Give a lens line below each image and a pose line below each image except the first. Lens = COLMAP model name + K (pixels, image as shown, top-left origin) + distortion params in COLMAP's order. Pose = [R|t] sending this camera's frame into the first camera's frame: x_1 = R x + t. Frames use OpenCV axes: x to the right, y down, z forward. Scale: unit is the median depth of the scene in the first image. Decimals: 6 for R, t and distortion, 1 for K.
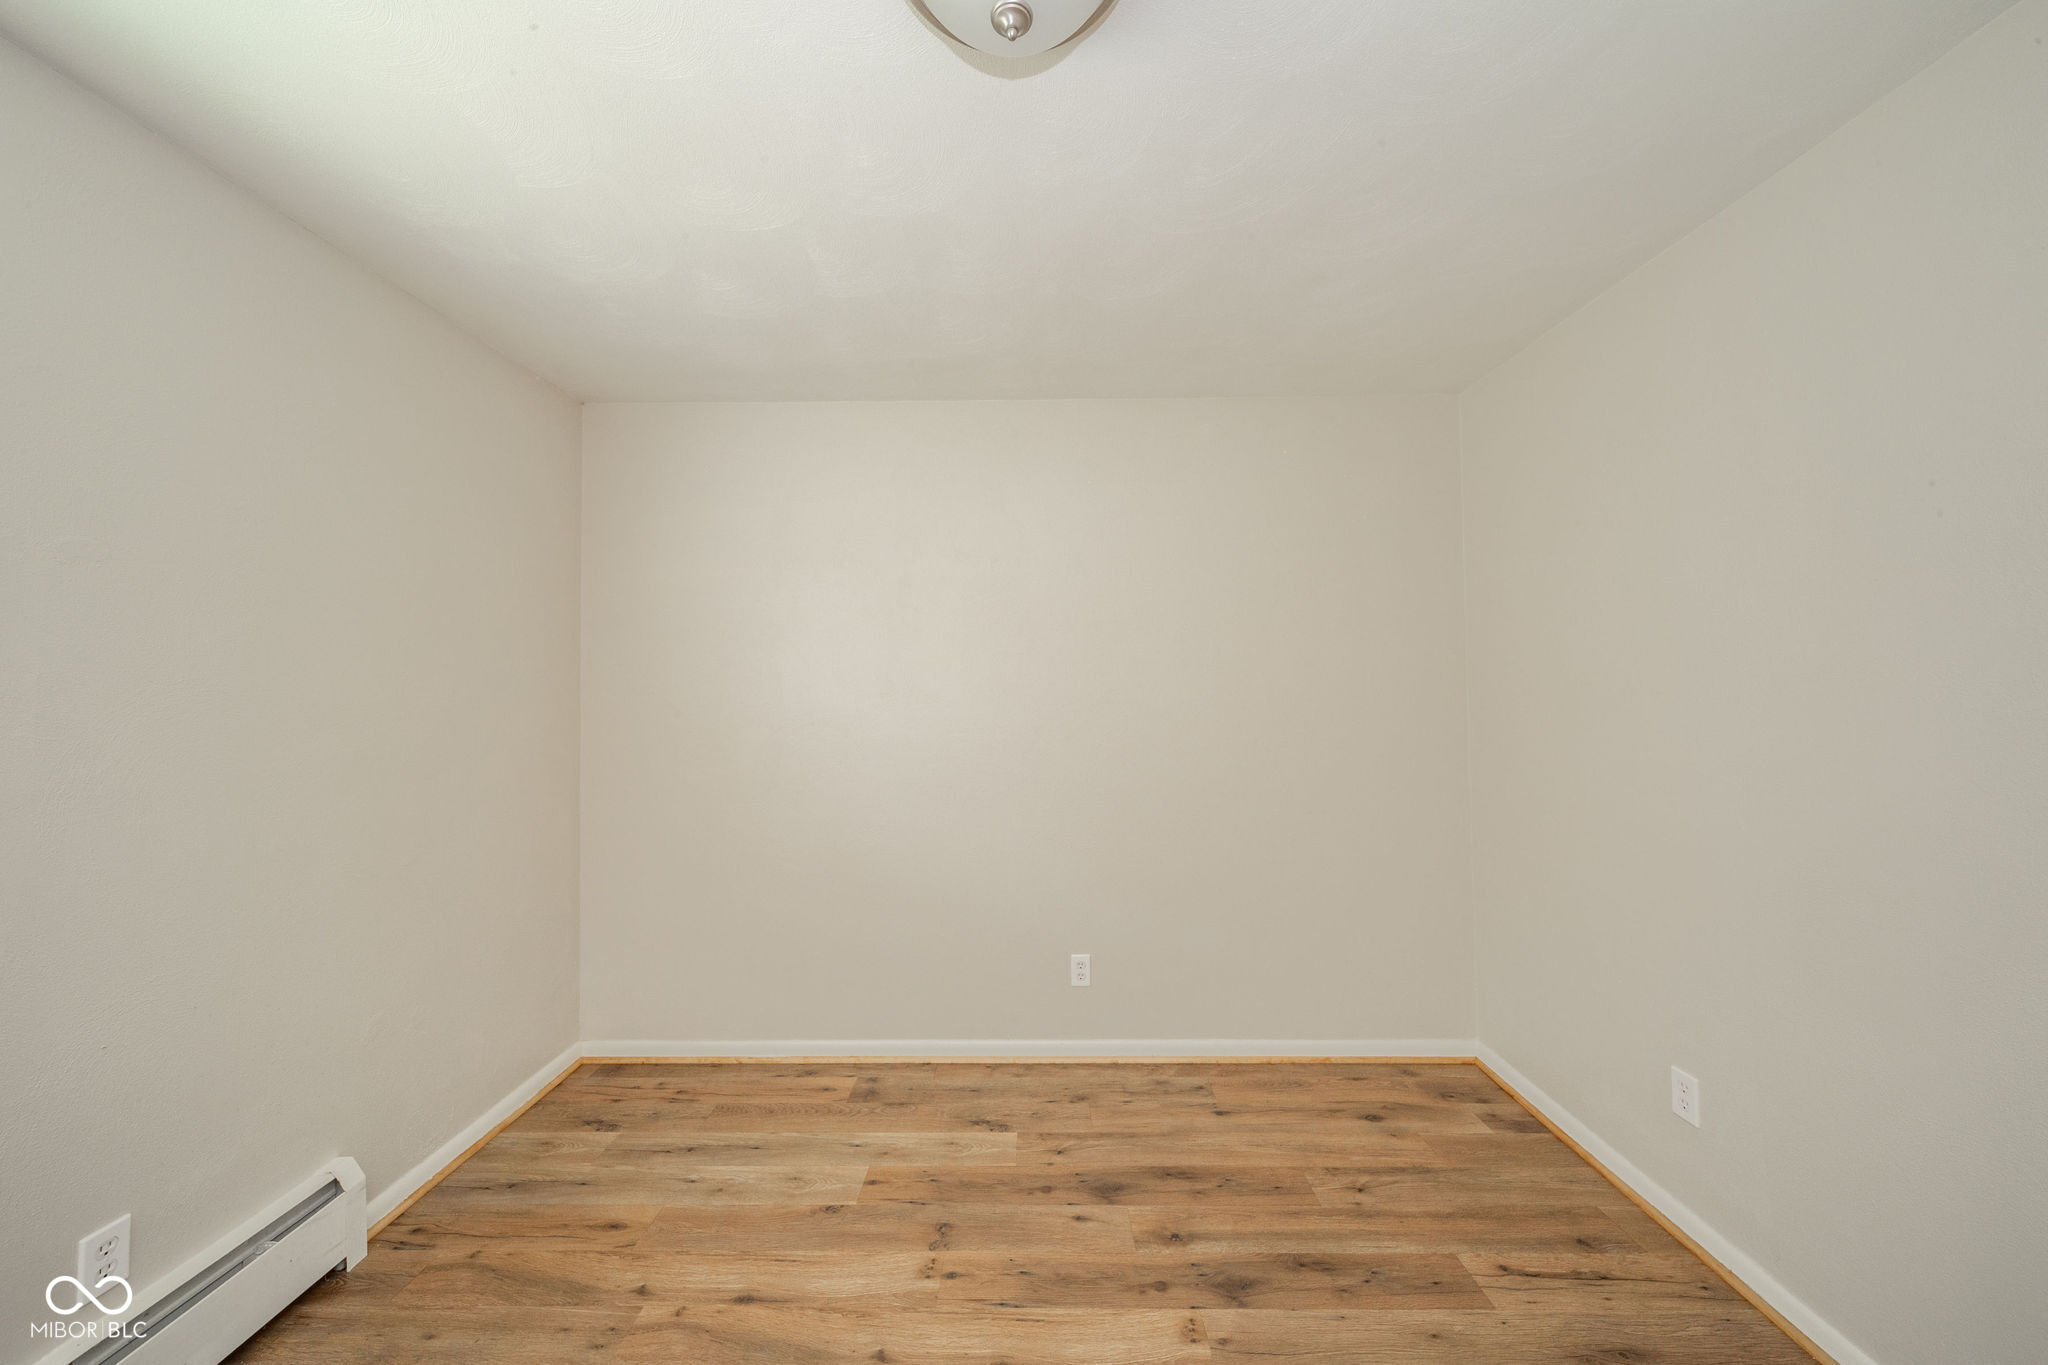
lens RADIAL K [[731.0, 0, 1021.5], [0, 731.0, 682.9], [0, 0, 1]] dist [0.000102, -0.000456]
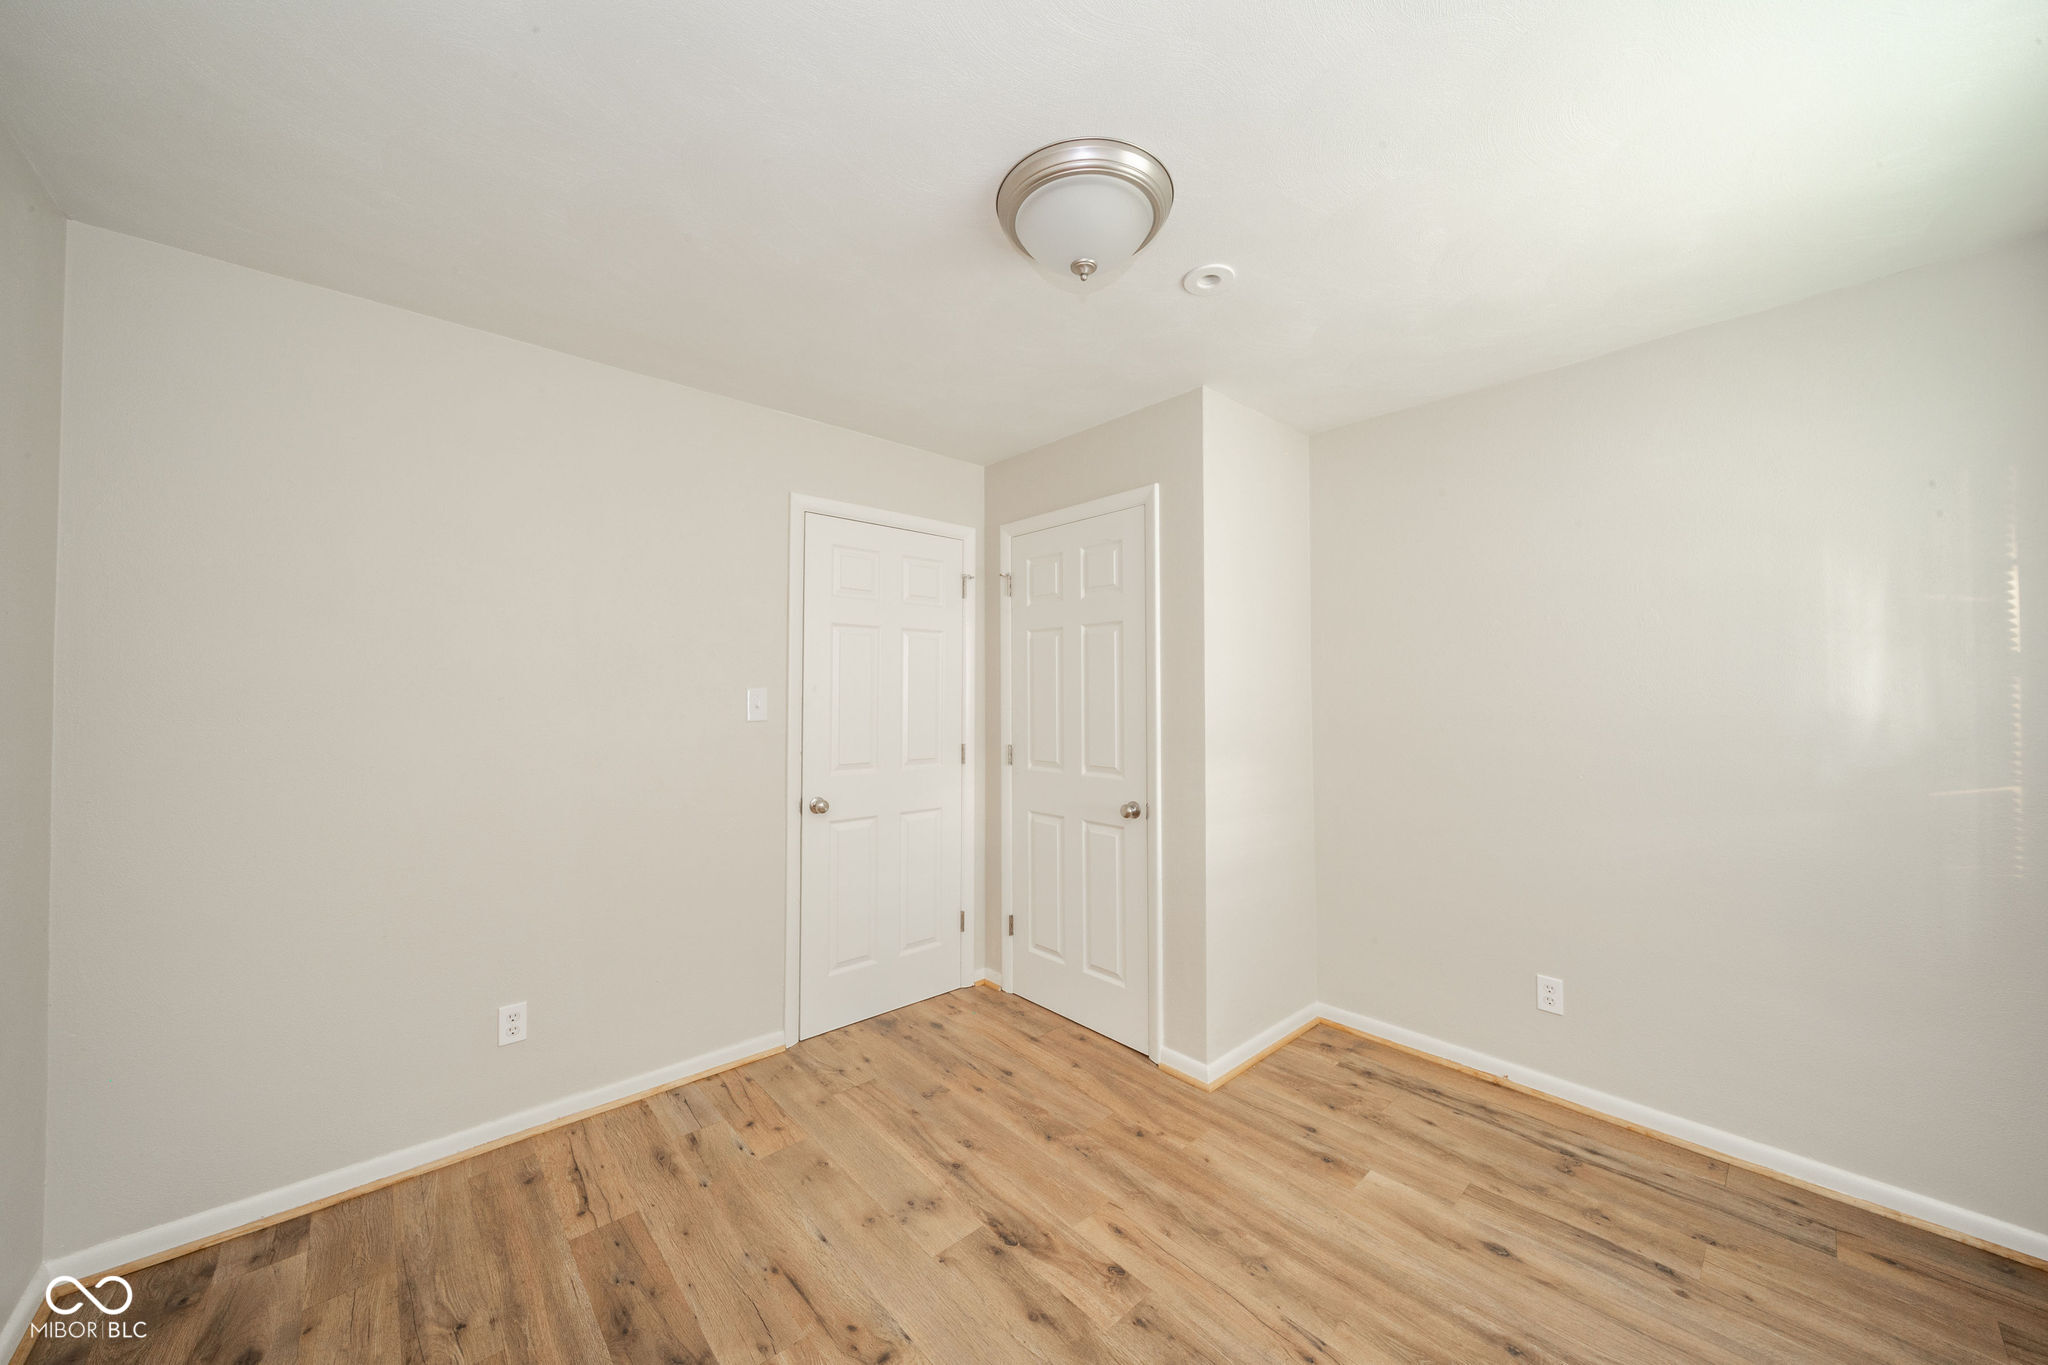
lens RADIAL K [[731.0, 0, 1021.5], [0, 731.0, 682.9], [0, 0, 1]] dist [0.000102, -0.000456]
pose [[-0.683402, 0.016631, 0.729853, -0.603294], [0.000828, 0.999758, -0.022006, 0.011030], [-0.730042, -0.014434, -0.683250, 1.221259]]
